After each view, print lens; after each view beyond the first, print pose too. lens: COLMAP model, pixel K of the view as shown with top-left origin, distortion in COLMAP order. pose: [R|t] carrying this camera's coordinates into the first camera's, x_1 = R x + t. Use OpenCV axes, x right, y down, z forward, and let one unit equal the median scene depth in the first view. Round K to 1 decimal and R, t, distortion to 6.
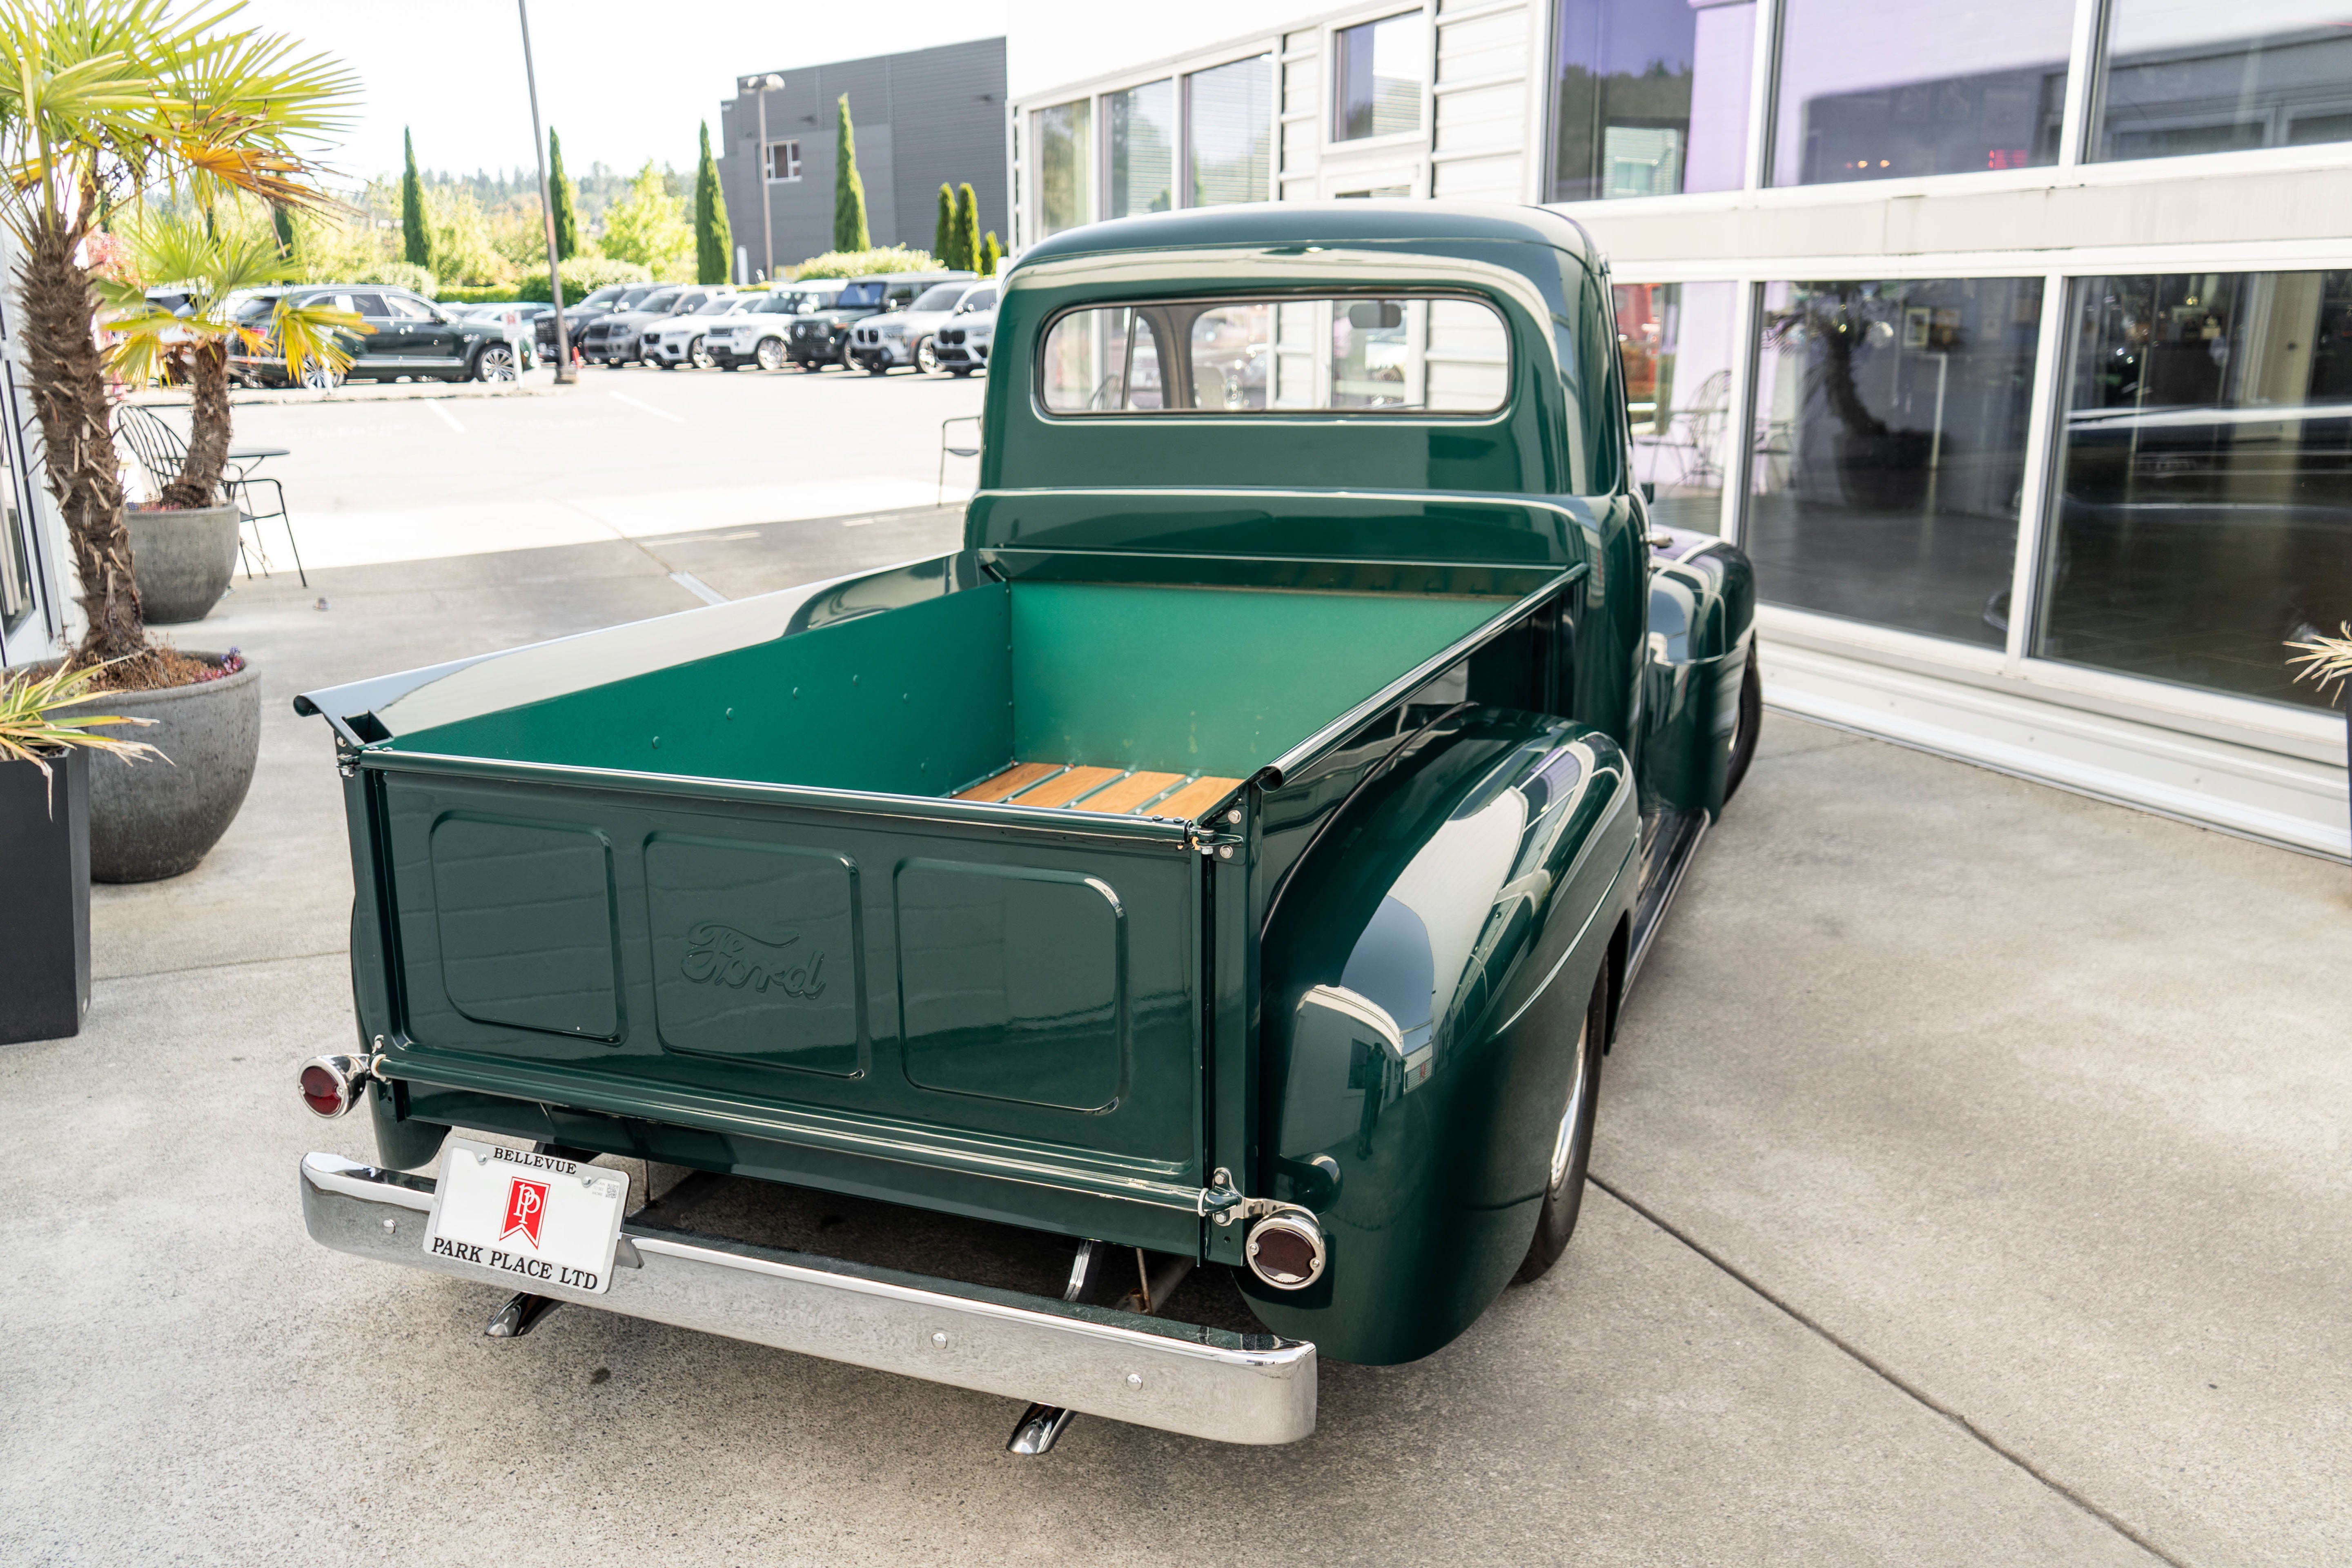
lens RADIAL K [[1883.2, 0, 1176.0], [0, 1883.2, 784.0], [0, 0, 1]] dist [-0.006646, -0.000926]
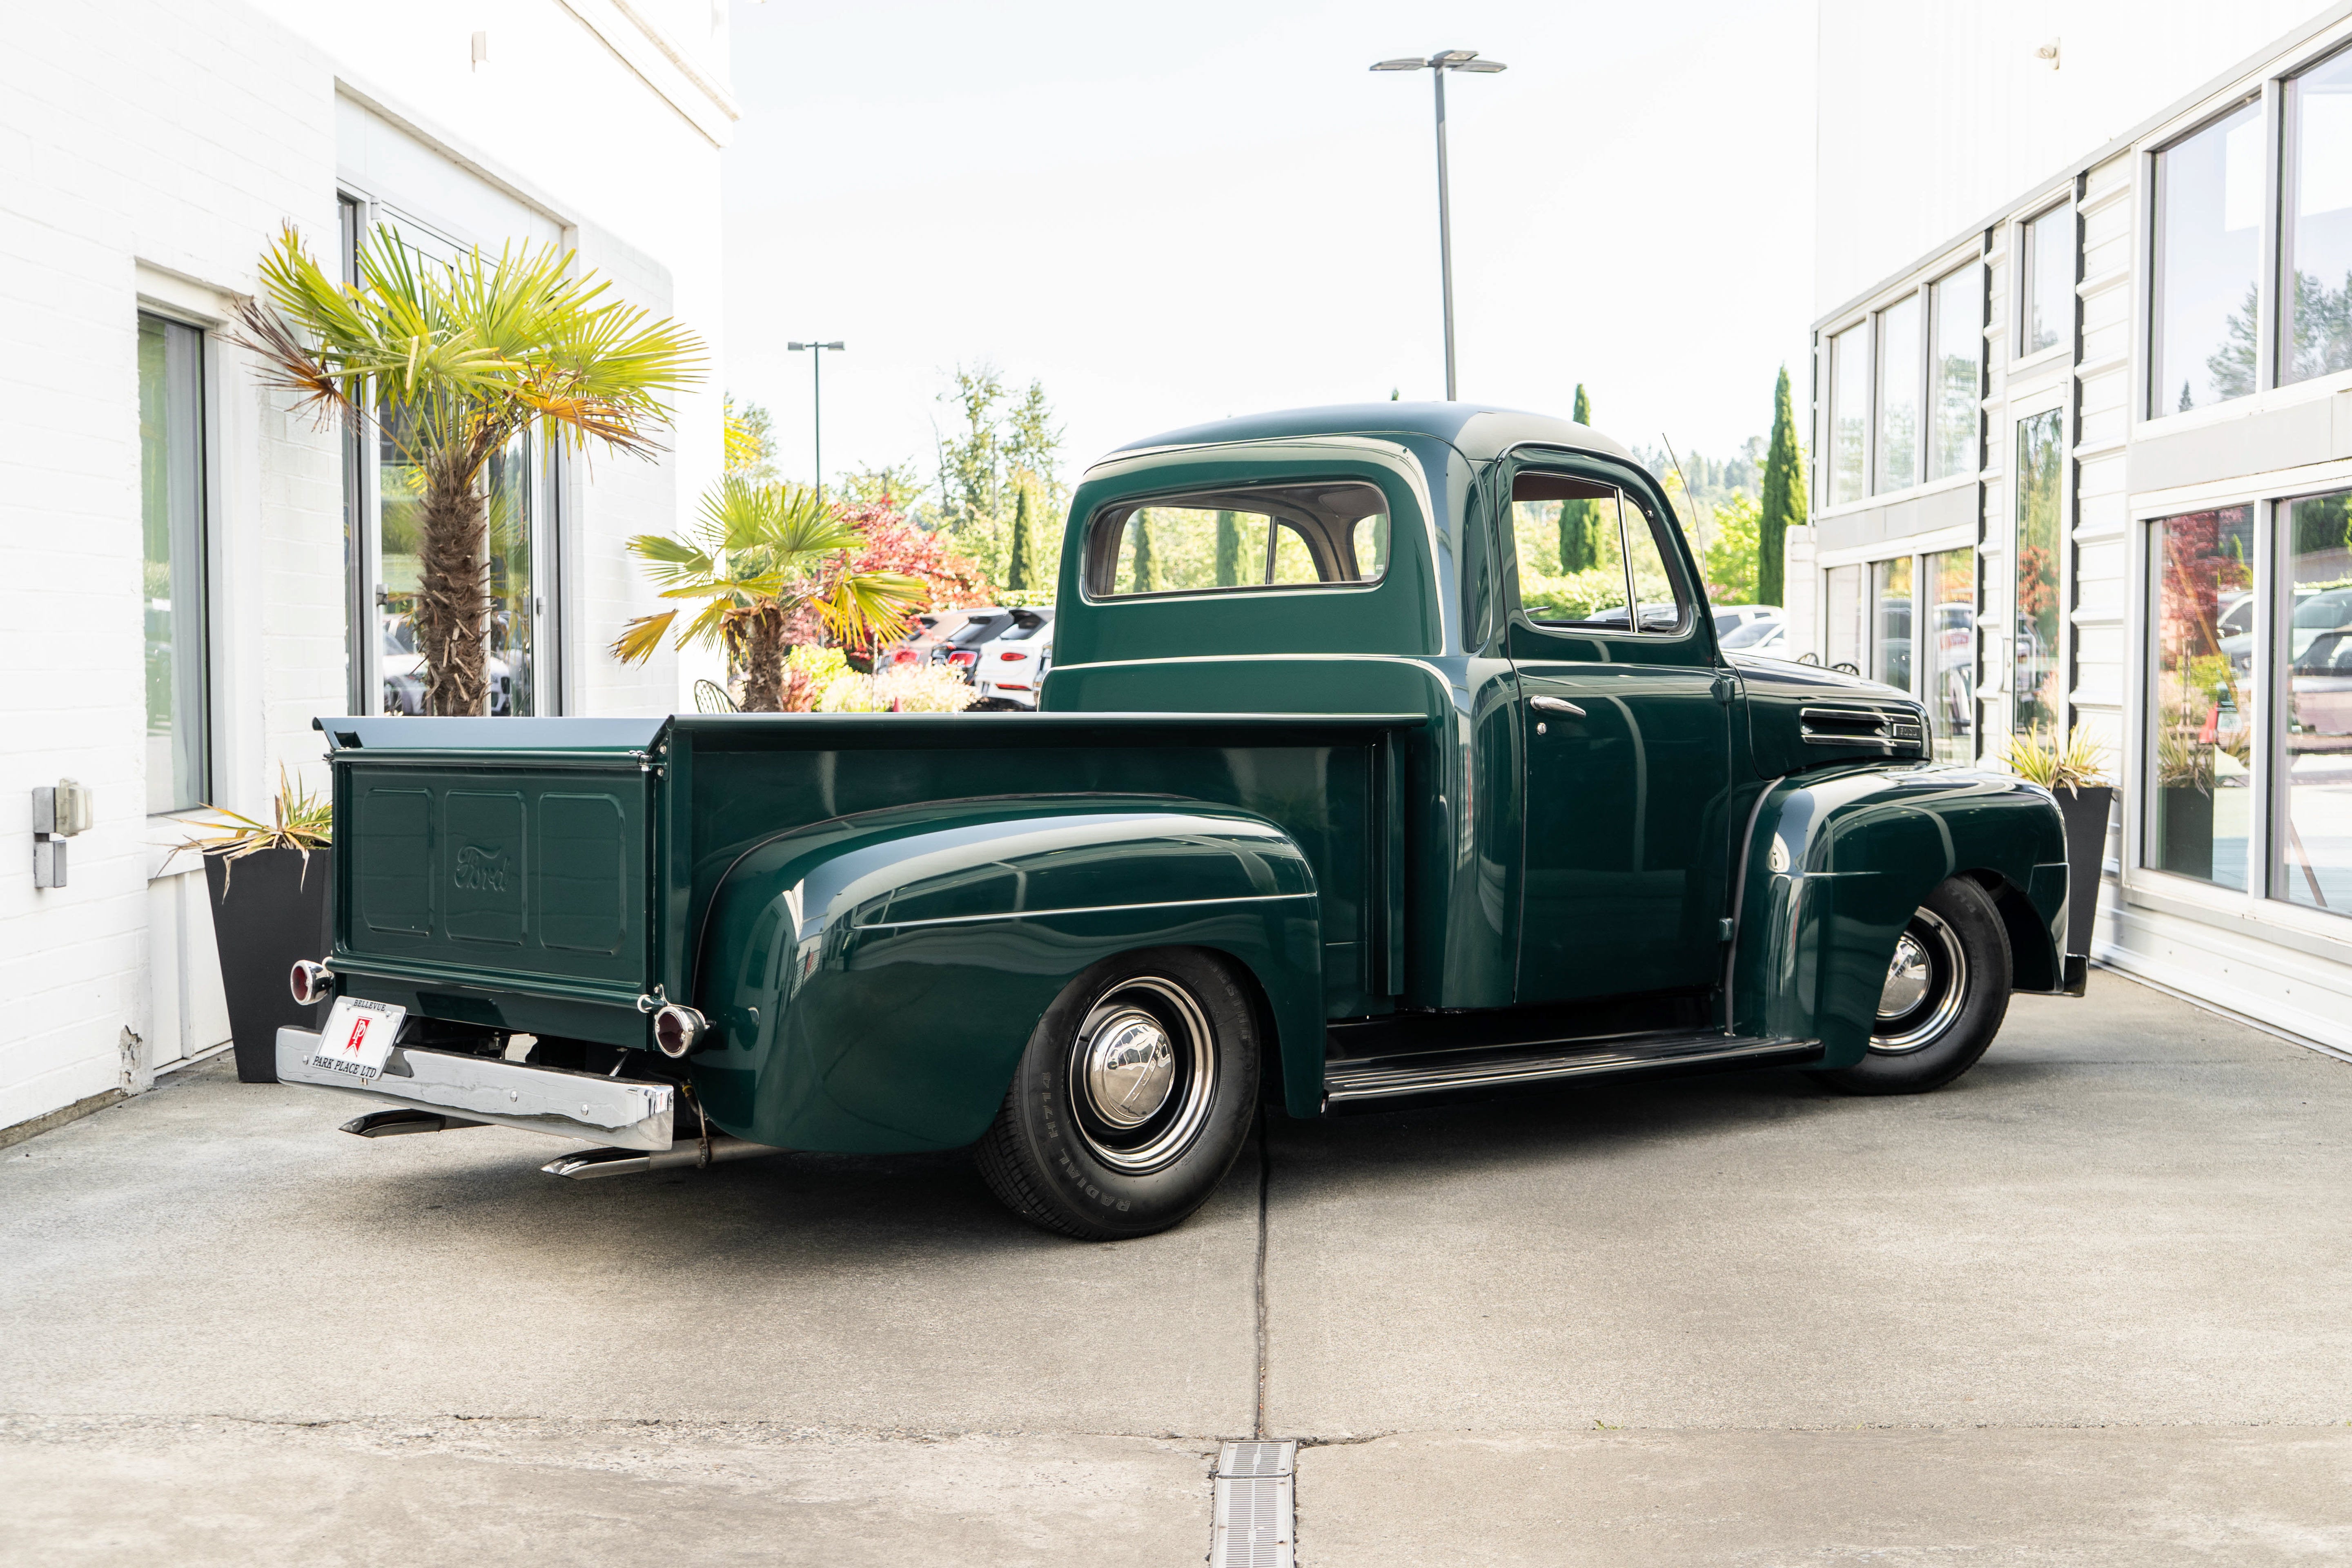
lens RADIAL K [[3158.8, 0, 1180.8], [0, 3158.8, 743.0], [0, 0, 1]] dist [-0.002484, -0.001430]
pose [[0.893497, 0.013074, -0.448879, 0.725418], [-0.111522, 0.974723, -0.193594, 0.214794], [0.435001, 0.223036, 0.872370, -0.521702]]
